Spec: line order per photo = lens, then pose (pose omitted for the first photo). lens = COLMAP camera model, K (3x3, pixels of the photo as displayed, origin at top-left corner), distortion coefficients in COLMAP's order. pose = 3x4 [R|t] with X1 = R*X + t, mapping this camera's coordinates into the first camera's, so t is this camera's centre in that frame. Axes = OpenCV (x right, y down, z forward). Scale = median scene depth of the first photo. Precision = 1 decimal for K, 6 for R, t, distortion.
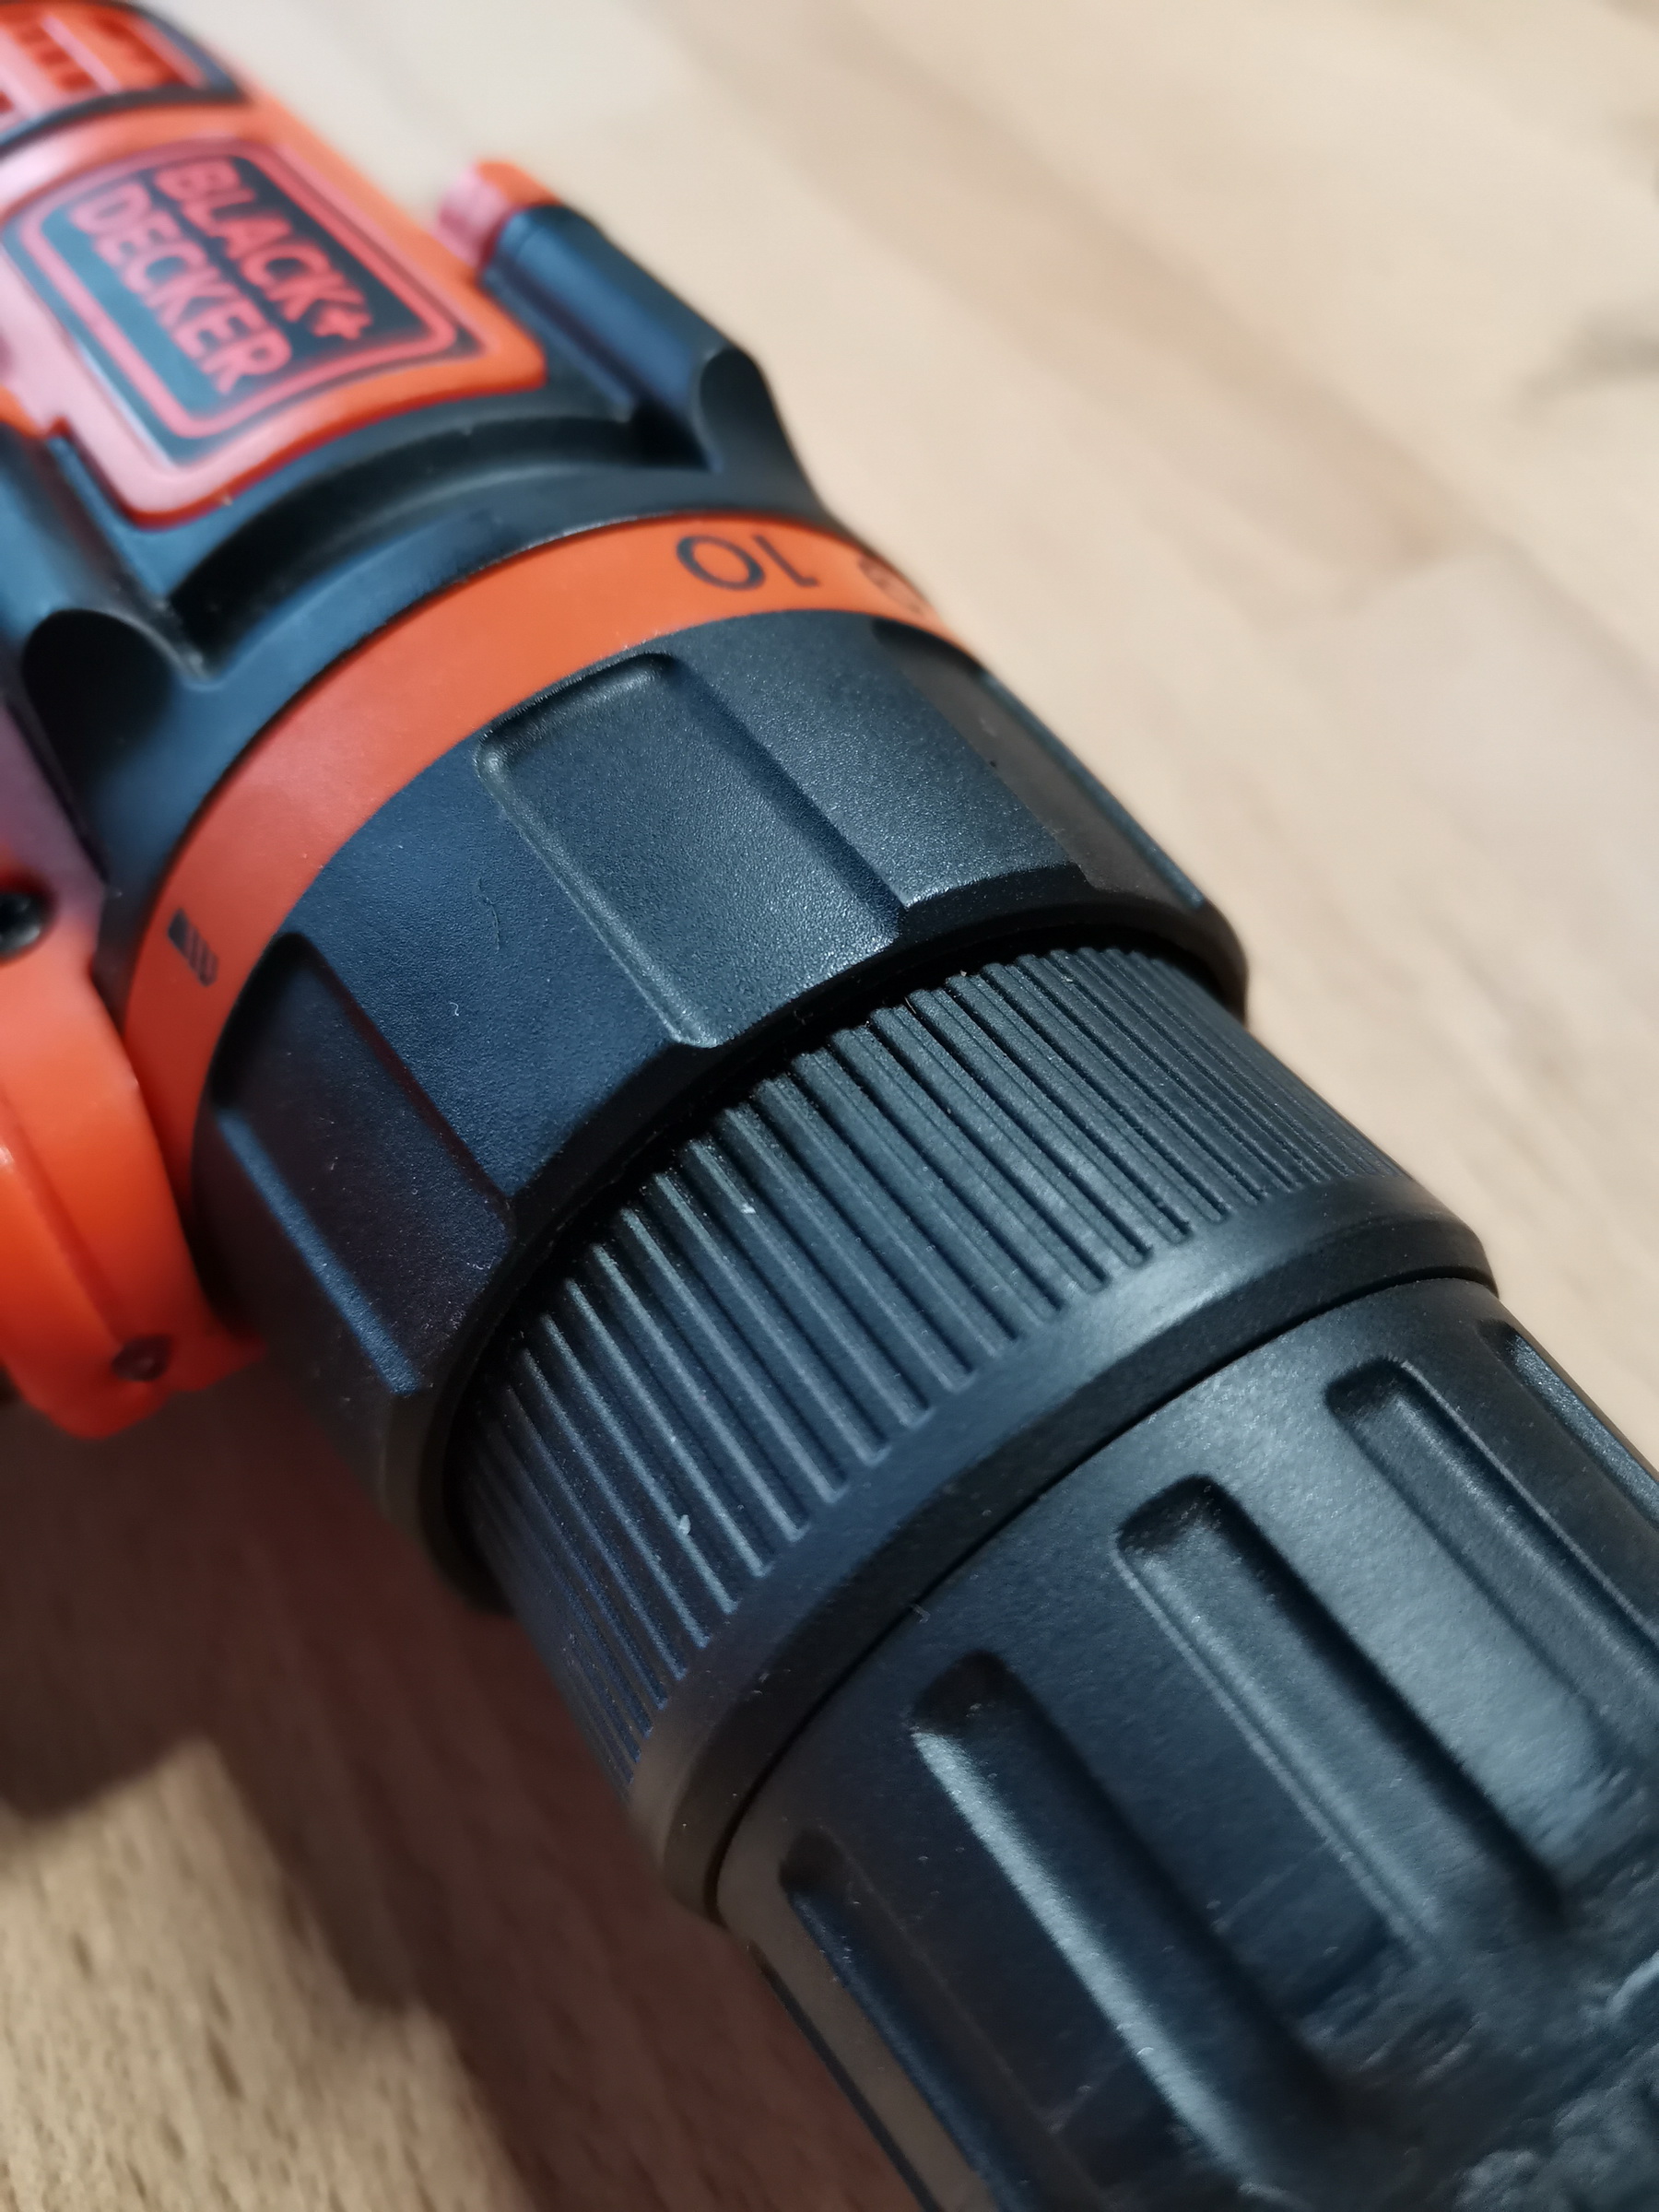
lens RADIAL K [[1660.9, 0, 821.8], [0, 1660.9, 1099.4], [0, 0, 1]] dist [0.003613, -0.000812]
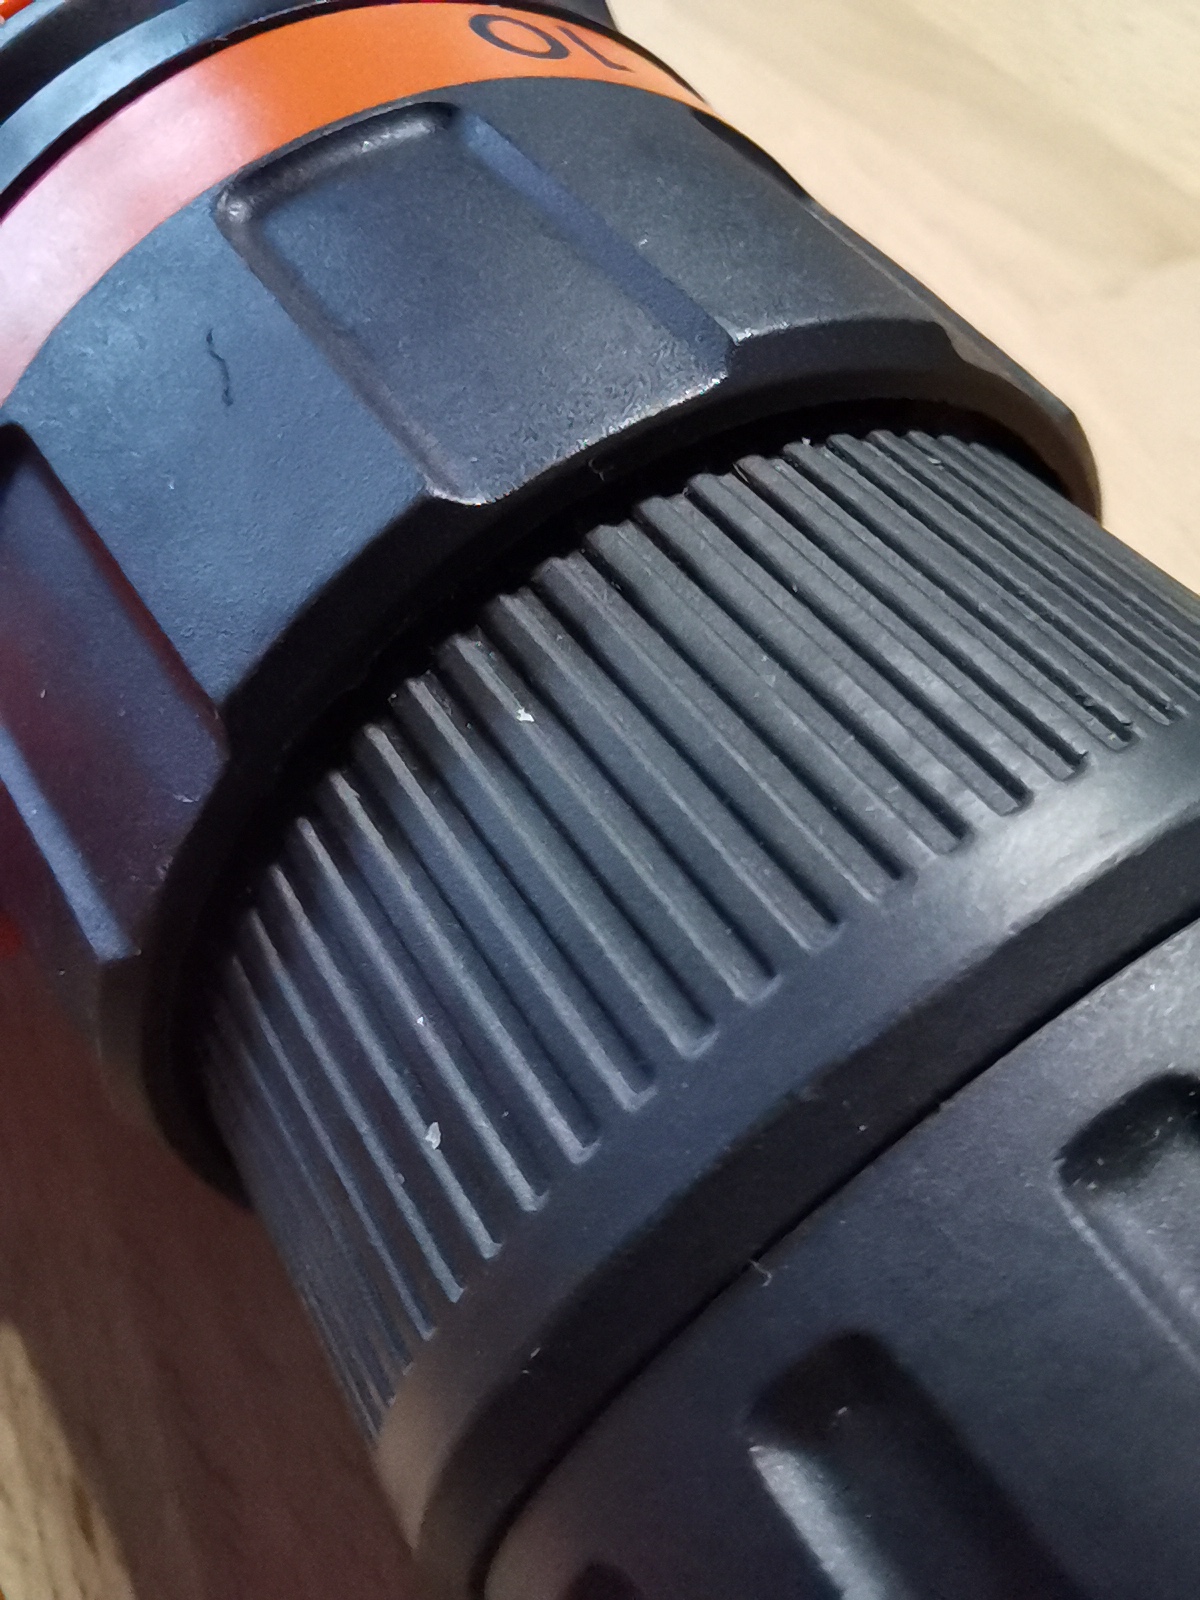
lens RADIAL K [[1271.5, 0, 606.4], [0, 1271.5, 802.7], [0, 0, 1]] dist [-0.074351, 0.005791]
pose [[0.999683, 0.006416, -0.024330, 0.006400], [-0.006090, 0.999891, 0.013434, 0.100054], [0.024413, -0.013281, 0.999614, 0.441289]]
